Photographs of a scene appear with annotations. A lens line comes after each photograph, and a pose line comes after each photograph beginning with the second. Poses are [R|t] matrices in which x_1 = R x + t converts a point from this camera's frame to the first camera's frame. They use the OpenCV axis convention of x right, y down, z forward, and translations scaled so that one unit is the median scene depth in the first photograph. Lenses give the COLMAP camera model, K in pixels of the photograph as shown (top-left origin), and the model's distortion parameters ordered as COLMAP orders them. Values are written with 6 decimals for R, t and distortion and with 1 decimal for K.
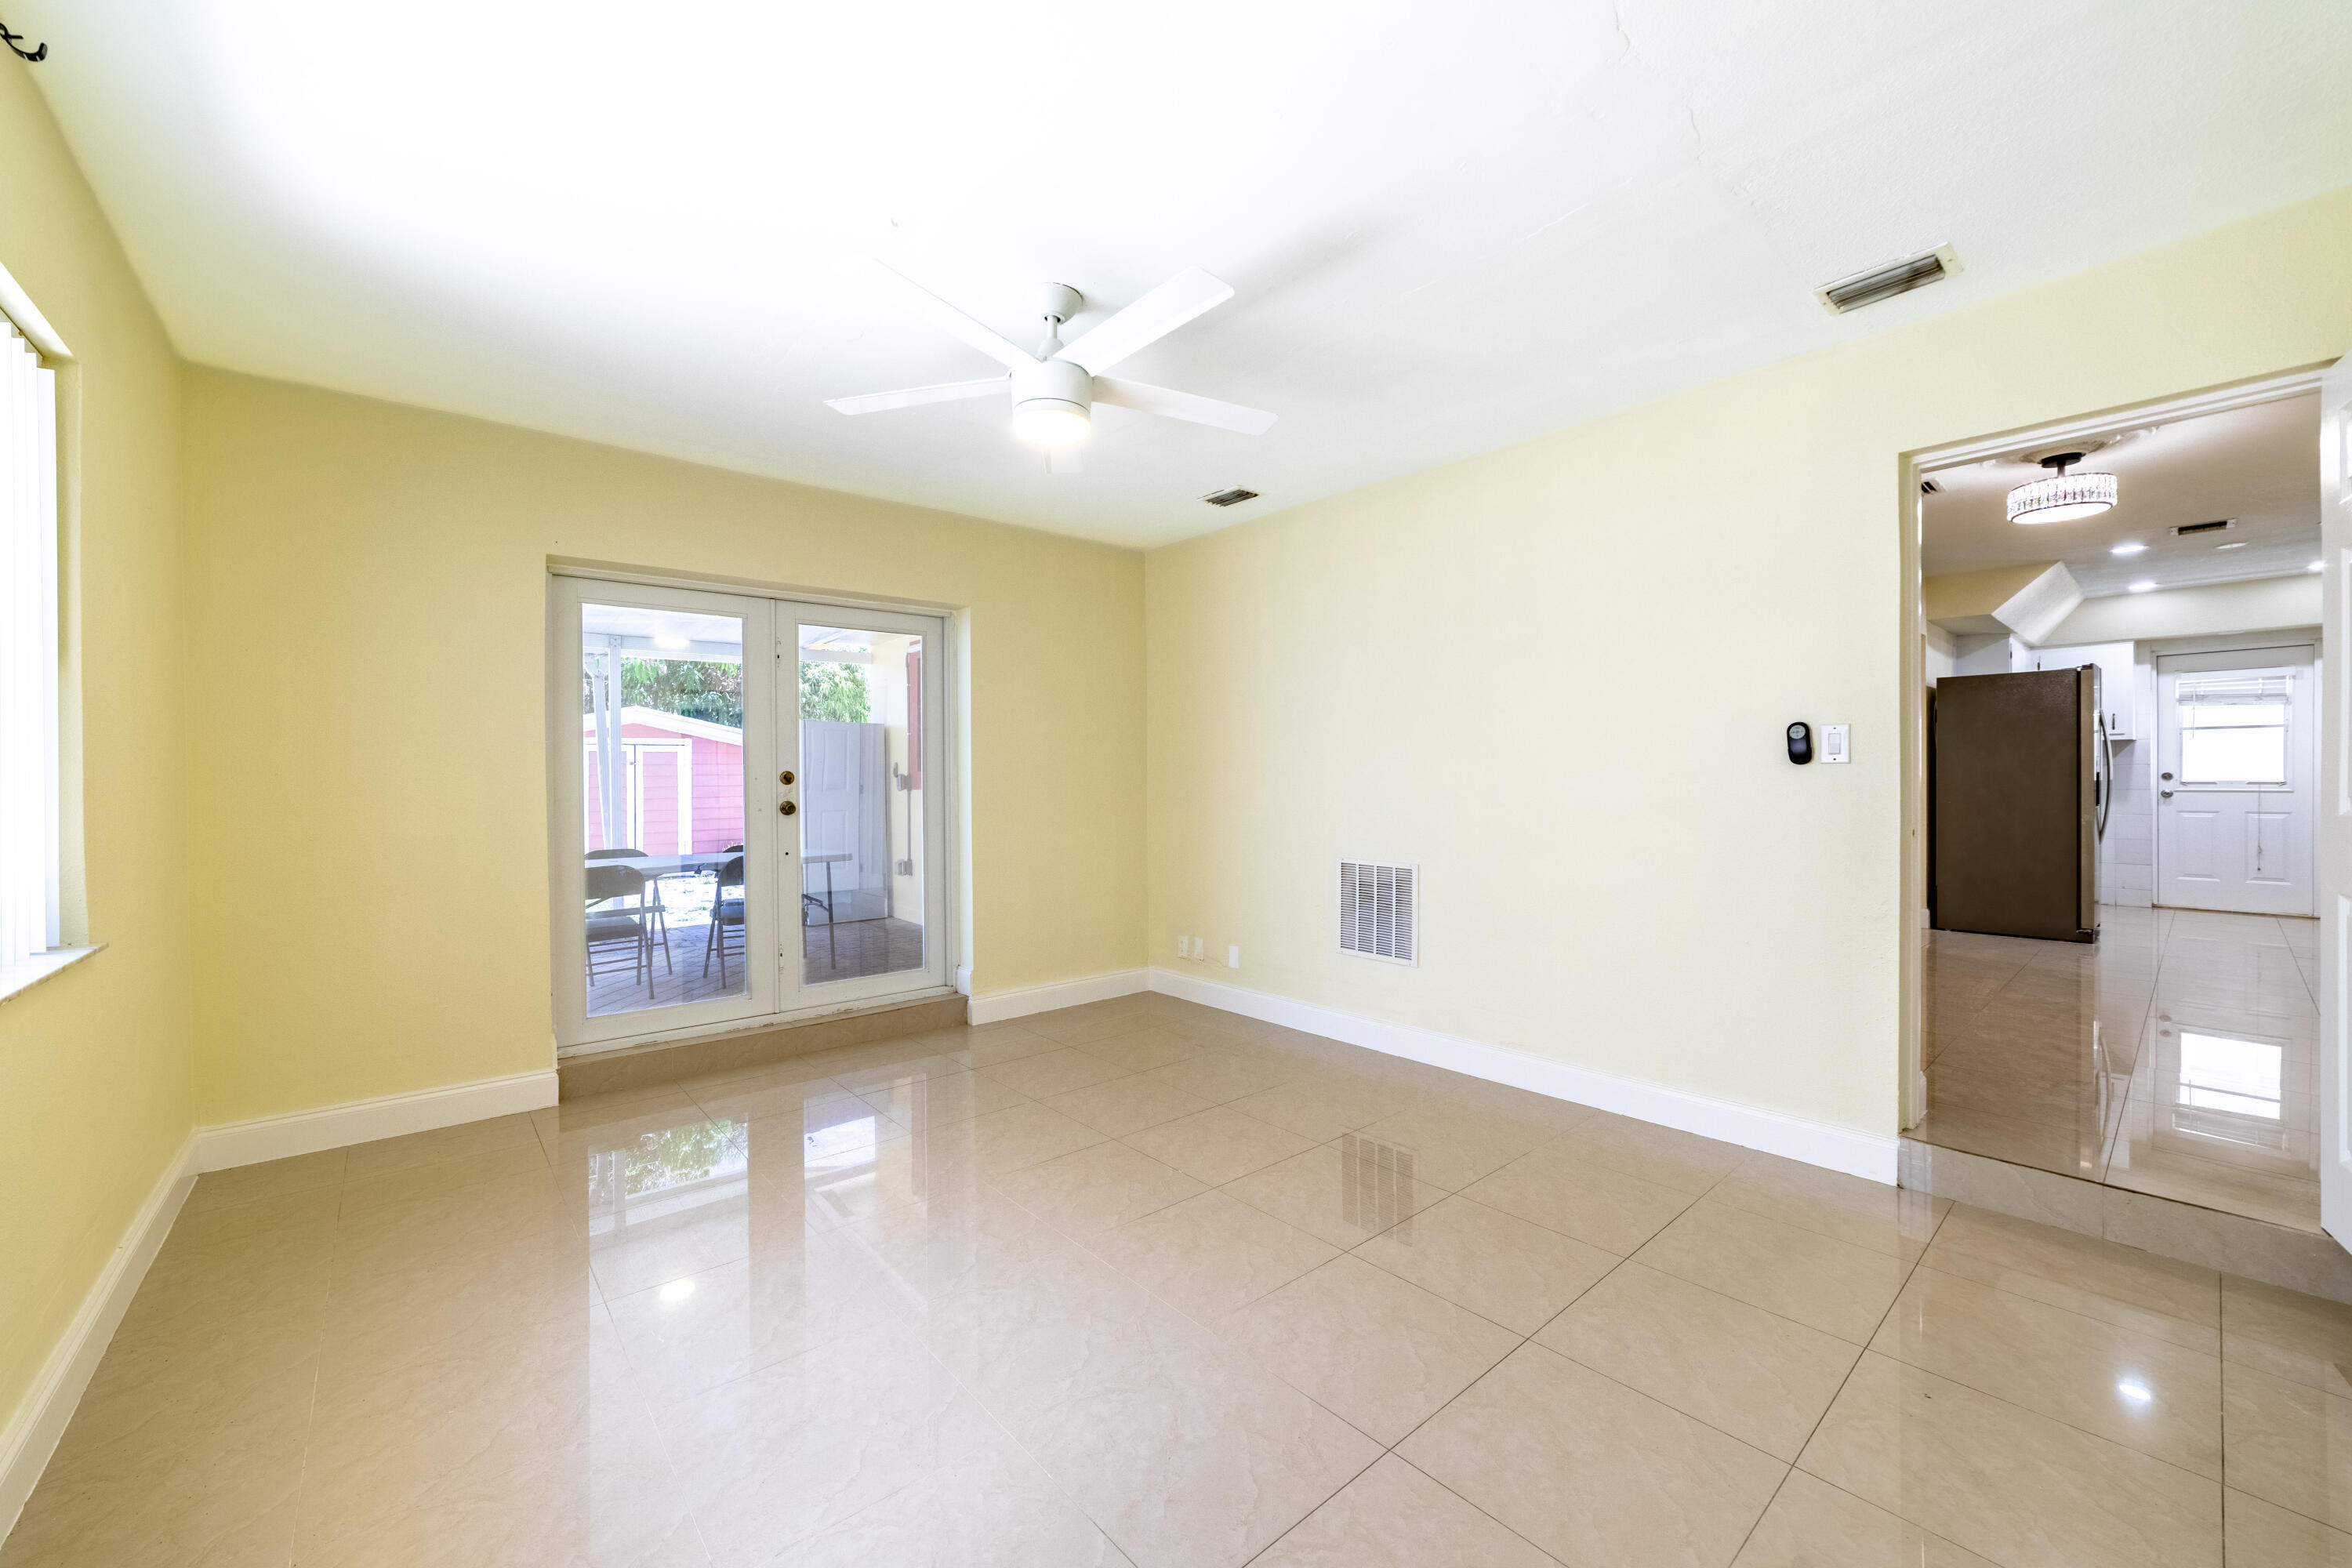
lens RADIAL K [[924.7, 0, 1188.1], [0, 924.7, 774.7], [0, 0, 1]] dist [-0.001795, -0.000138]
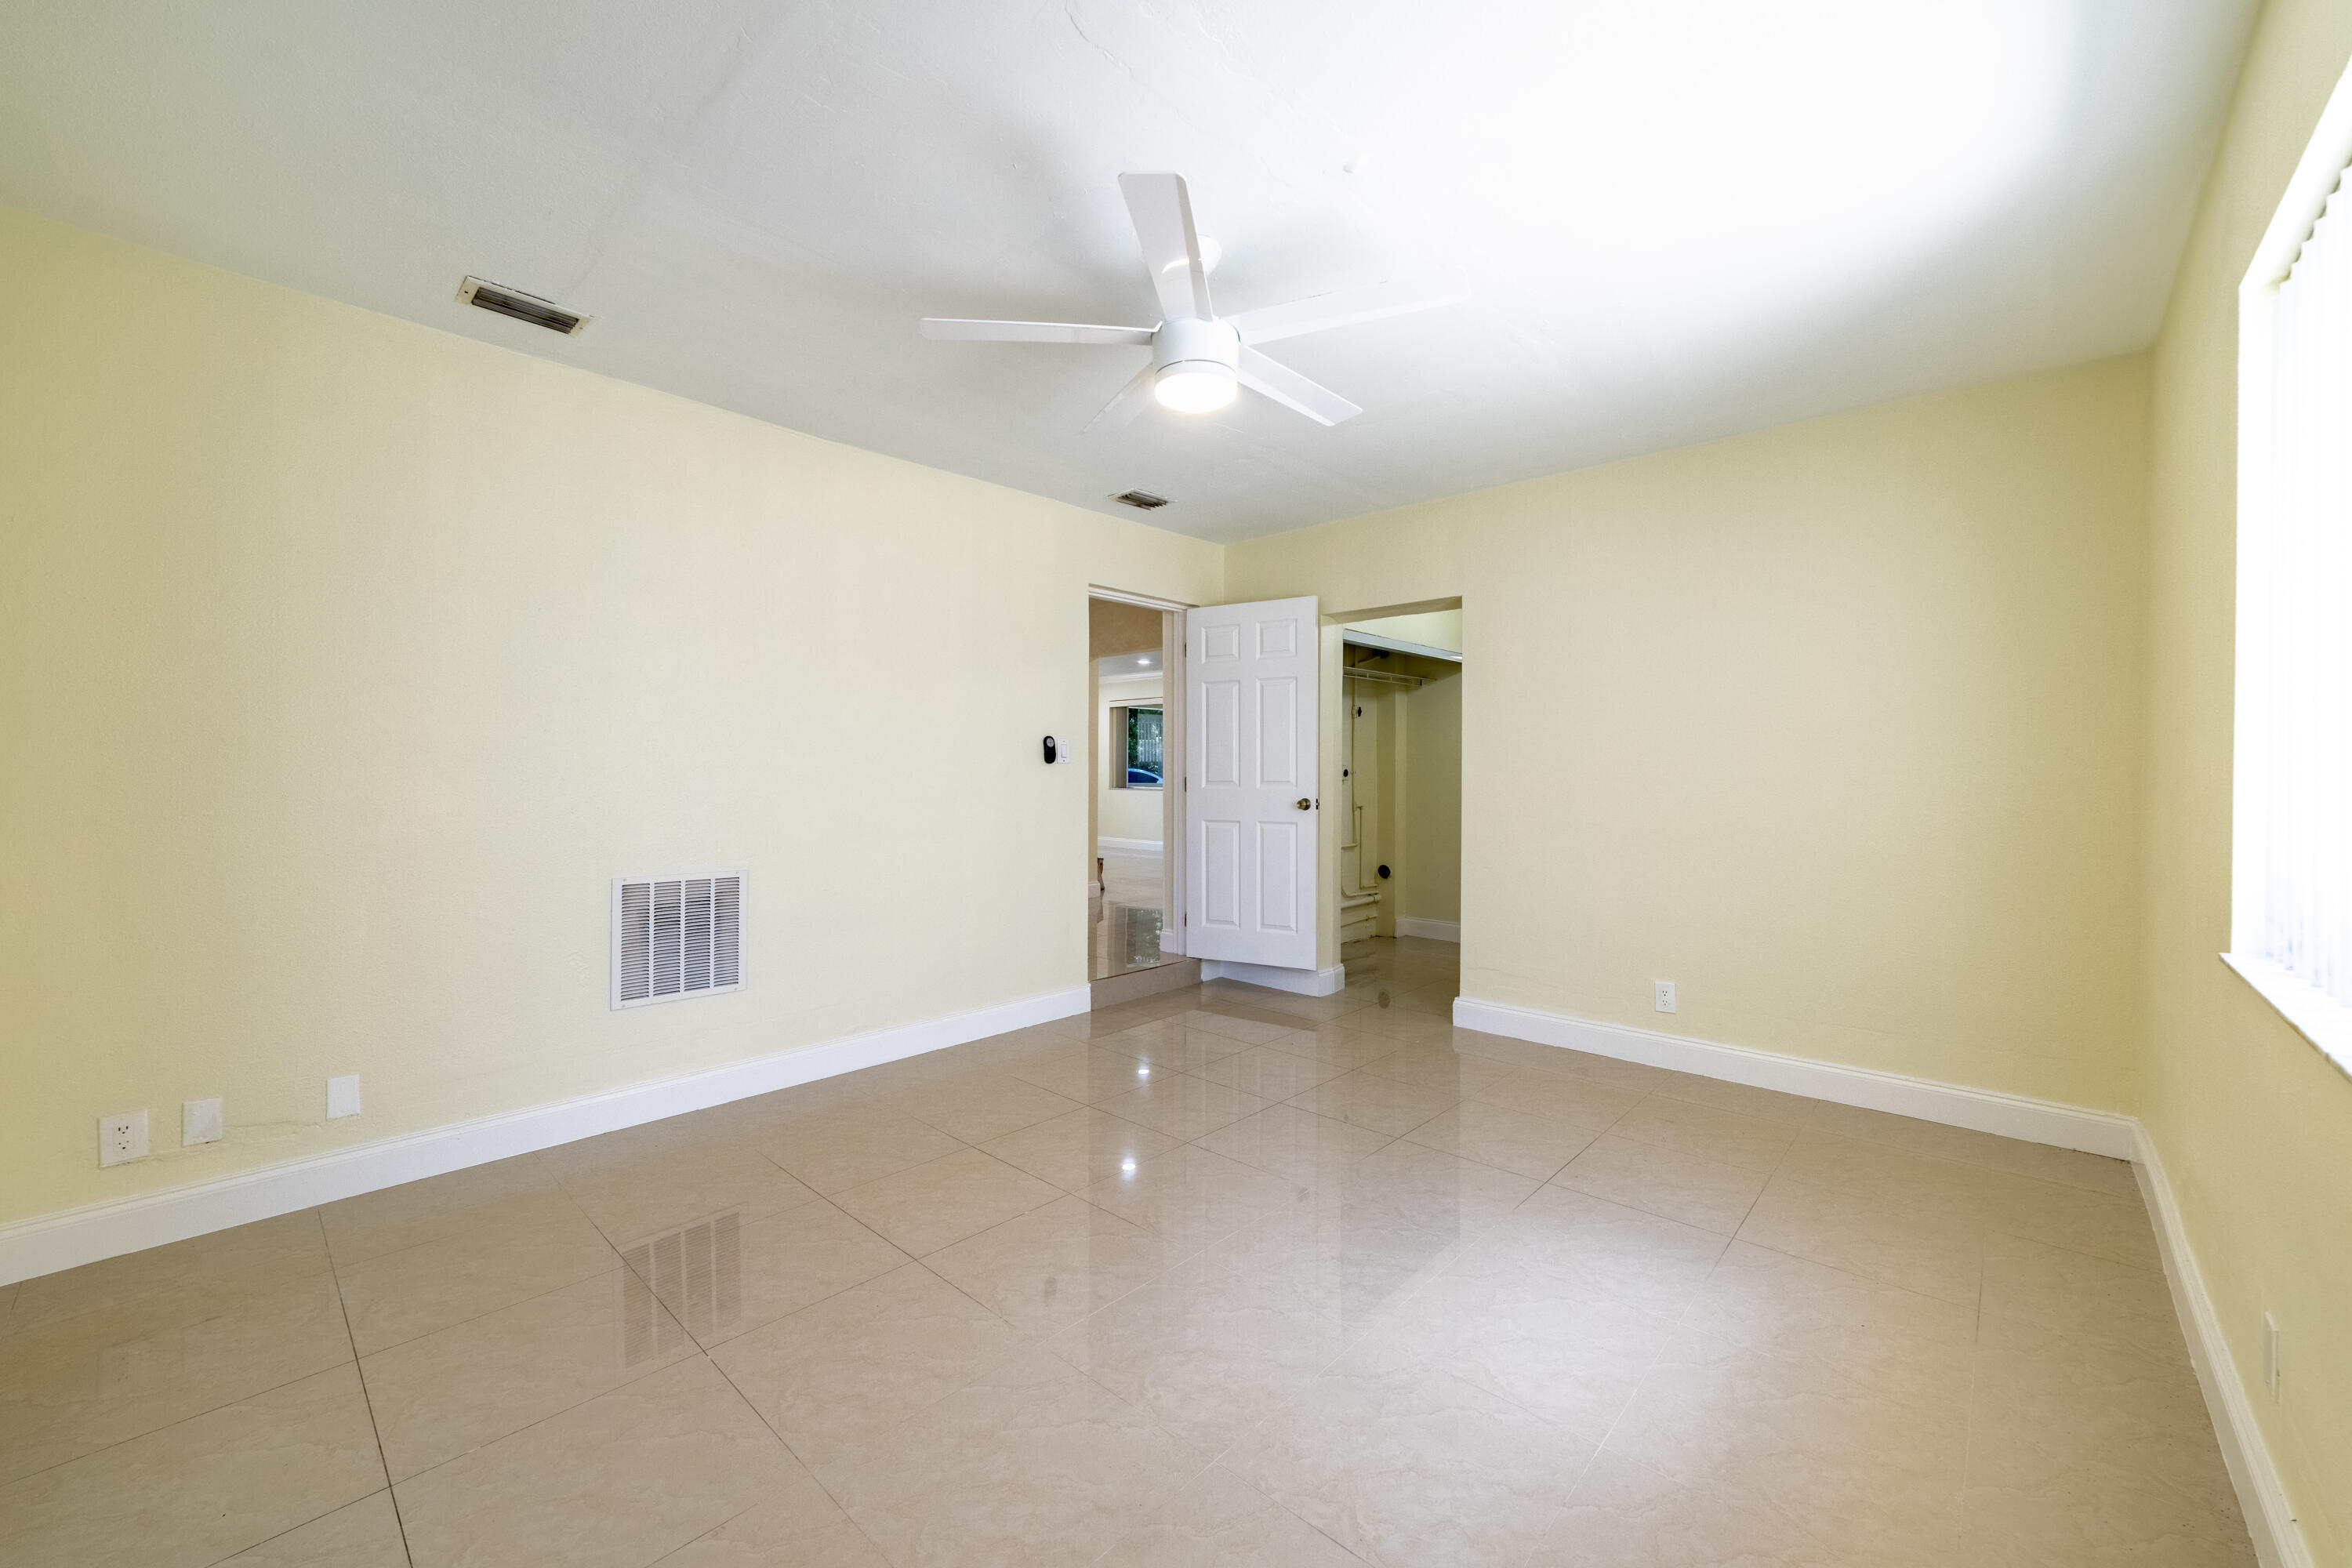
lens RADIAL K [[924.7, 0, 1188.1], [0, 924.7, 774.7], [0, 0, 1]] dist [-0.001795, -0.000138]
pose [[-0.100454, 0.014359, 0.994838, -0.646018], [0.005051, 0.999890, -0.013922, 0.021749], [-0.994929, 0.003626, -0.100515, 0.665540]]
